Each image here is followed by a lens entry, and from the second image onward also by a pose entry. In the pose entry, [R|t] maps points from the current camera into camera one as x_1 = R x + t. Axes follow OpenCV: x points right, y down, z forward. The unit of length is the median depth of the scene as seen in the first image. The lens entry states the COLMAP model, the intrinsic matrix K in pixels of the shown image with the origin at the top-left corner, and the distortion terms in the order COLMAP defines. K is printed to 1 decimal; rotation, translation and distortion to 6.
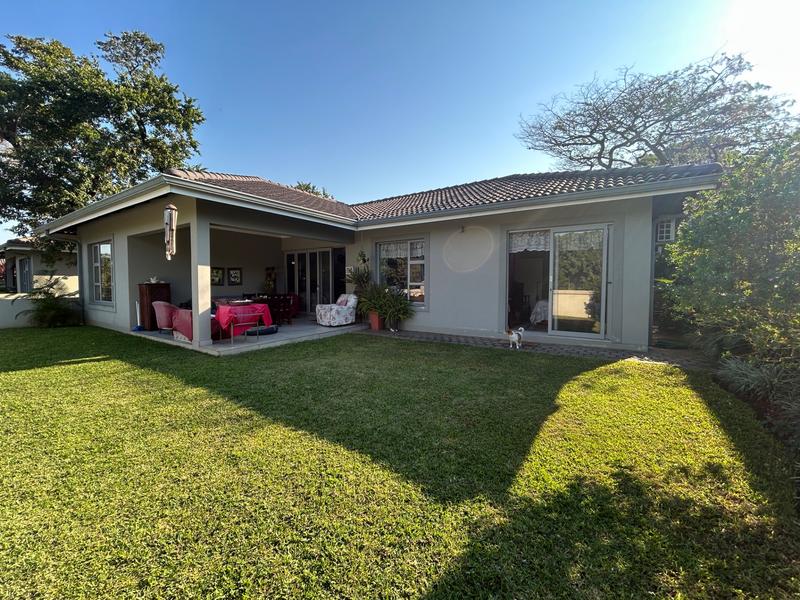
lens RADIAL K [[325.2, 0, 399.0], [0, 325.2, 296.6], [0, 0, 1]] dist [-0.001693, 0.000817]
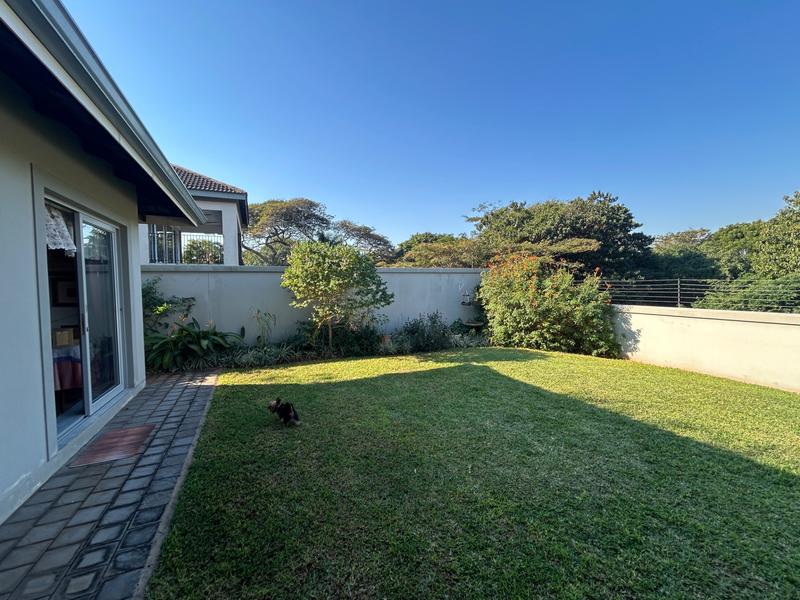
lens RADIAL K [[325.2, 0, 398.5], [0, 325.2, 296.1], [0, 0, 1]] dist [-0.001693, 0.000817]
pose [[-0.849030, -0.007549, 0.528291, -0.471523], [0.040500, 0.996026, 0.079321, -0.198273], [-0.526791, 0.088742, -0.845350, 2.400736]]
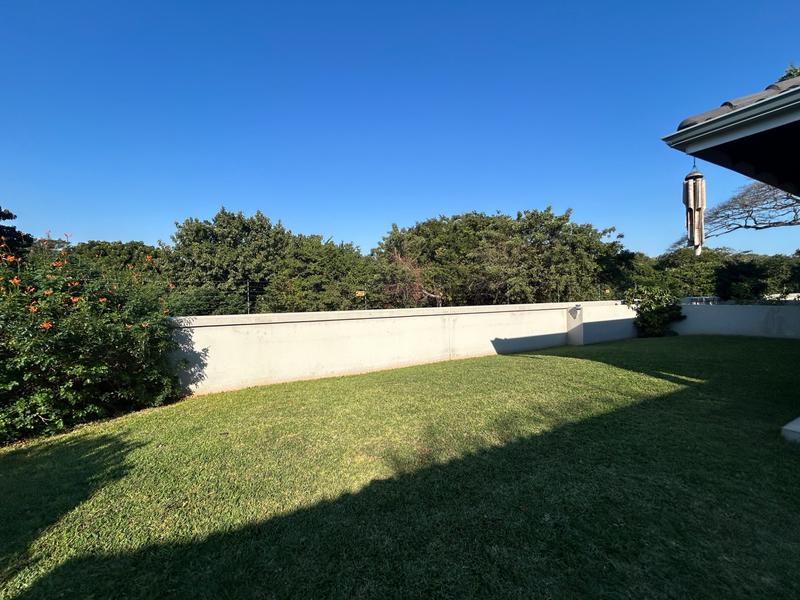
lens RADIAL K [[325.2, 0, 400.5], [0, 325.2, 296.3], [0, 0, 1]] dist [-0.001693, 0.000817]
pose [[-0.483361, 0.012093, -0.875338, 0.268039], [-0.028621, 0.999152, 0.029608, -0.055830], [0.874953, 0.039364, -0.482605, 1.242617]]
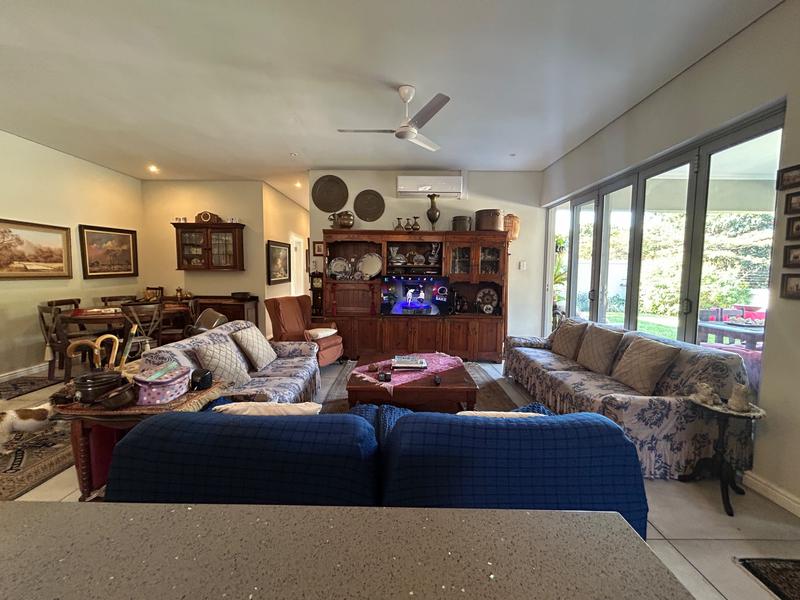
lens RADIAL K [[325.2, 0, 399.5], [0, 325.2, 299.7], [0, 0, 1]] dist [-0.001693, 0.000817]
pose [[-0.557461, -0.073932, 0.826905, -1.310223], [0.031243, 0.993453, 0.109886, -0.246052], [-0.829615, 0.087092, -0.551501, 4.350355]]
